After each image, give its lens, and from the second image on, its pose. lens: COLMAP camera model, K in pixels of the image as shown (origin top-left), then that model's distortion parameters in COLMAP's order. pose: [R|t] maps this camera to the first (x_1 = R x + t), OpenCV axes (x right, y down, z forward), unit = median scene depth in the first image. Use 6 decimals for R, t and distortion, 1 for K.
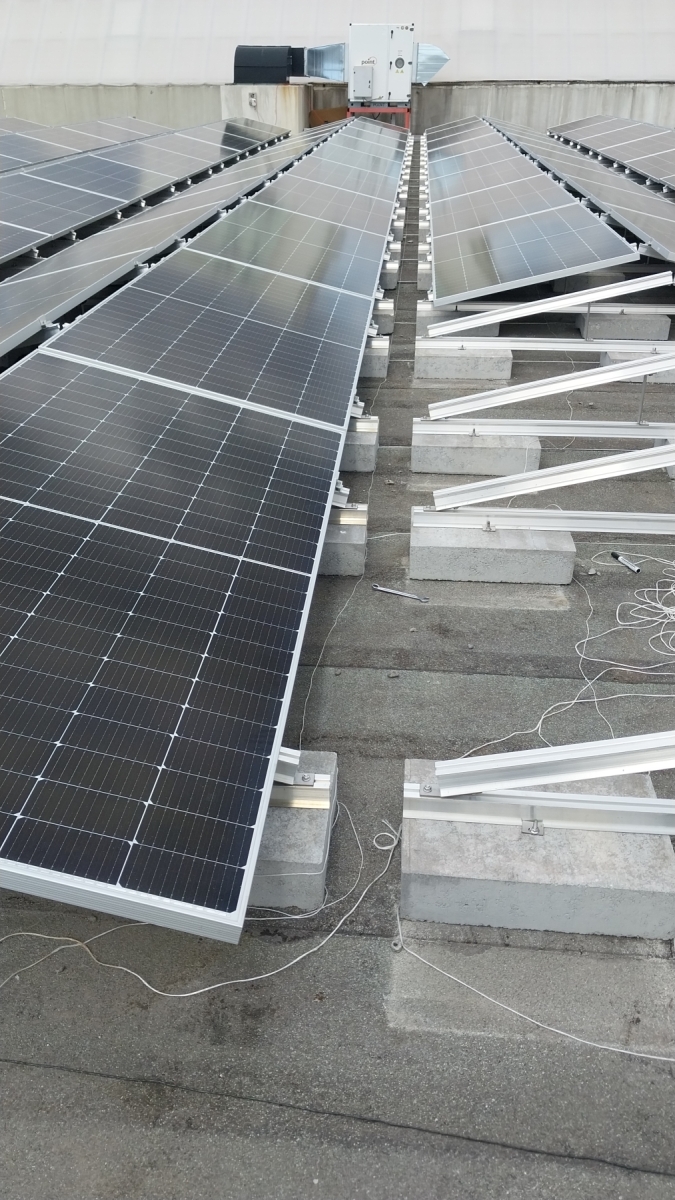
lens RADIAL K [[912.7, 0, 310.0], [0, 912.7, 640.5], [0, 0, 1]] dist [-0.000904, -0.017794]
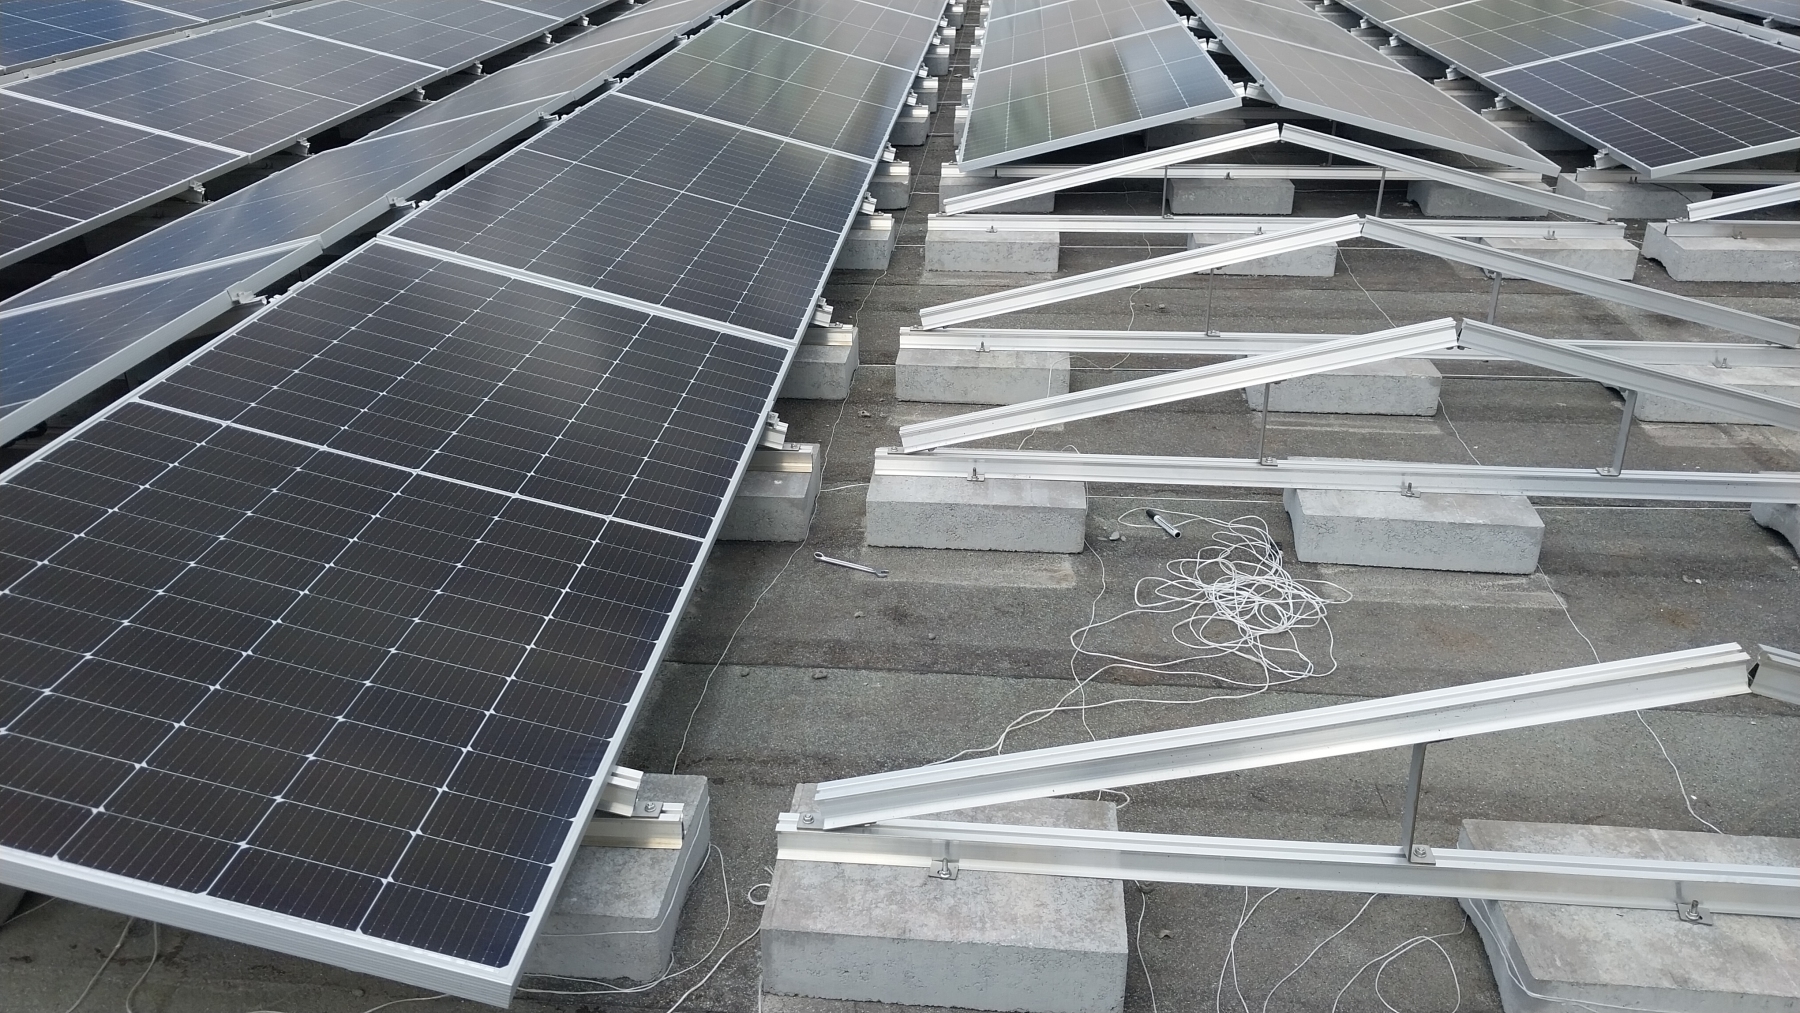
lens RADIAL K [[1369.1, 0, 854.9], [0, 1369.1, 513.4], [0, 0, 1]] dist [-0.000904, -0.017794]
pose [[0.999997, -0.001990, 0.001046, 0.101954], [0.002081, 0.995468, -0.095079, 0.010735], [-0.000852, 0.095081, 0.995469, -0.096327]]
